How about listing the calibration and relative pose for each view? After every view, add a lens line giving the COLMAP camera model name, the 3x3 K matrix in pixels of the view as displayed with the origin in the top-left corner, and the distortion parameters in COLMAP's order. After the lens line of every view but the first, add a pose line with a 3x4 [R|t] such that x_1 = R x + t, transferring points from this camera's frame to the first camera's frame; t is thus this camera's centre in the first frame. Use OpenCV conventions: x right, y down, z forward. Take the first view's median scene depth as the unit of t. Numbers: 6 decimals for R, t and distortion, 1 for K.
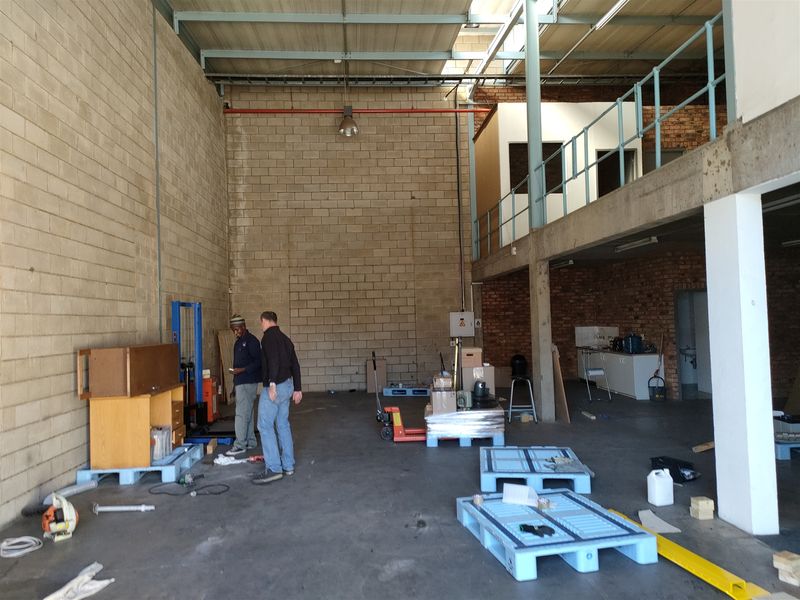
lens RADIAL K [[587.8, 0, 401.6], [0, 587.8, 302.9], [0, 0, 1]] dist [0.026955, -0.018328]
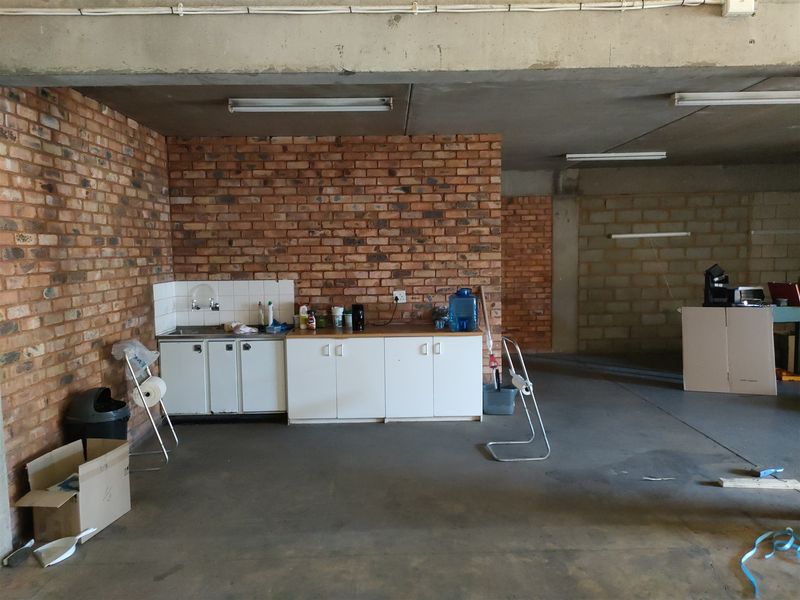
lens RADIAL K [[587.8, 0, 400.0], [0, 587.8, 298.8], [0, 0, 1]] dist [0.026955, -0.018328]
pose [[0.058515, -0.059771, 0.996496, -0.087213], [-0.015672, 0.998028, 0.060783, 0.029207], [-0.998163, -0.019174, 0.057463, 0.970329]]
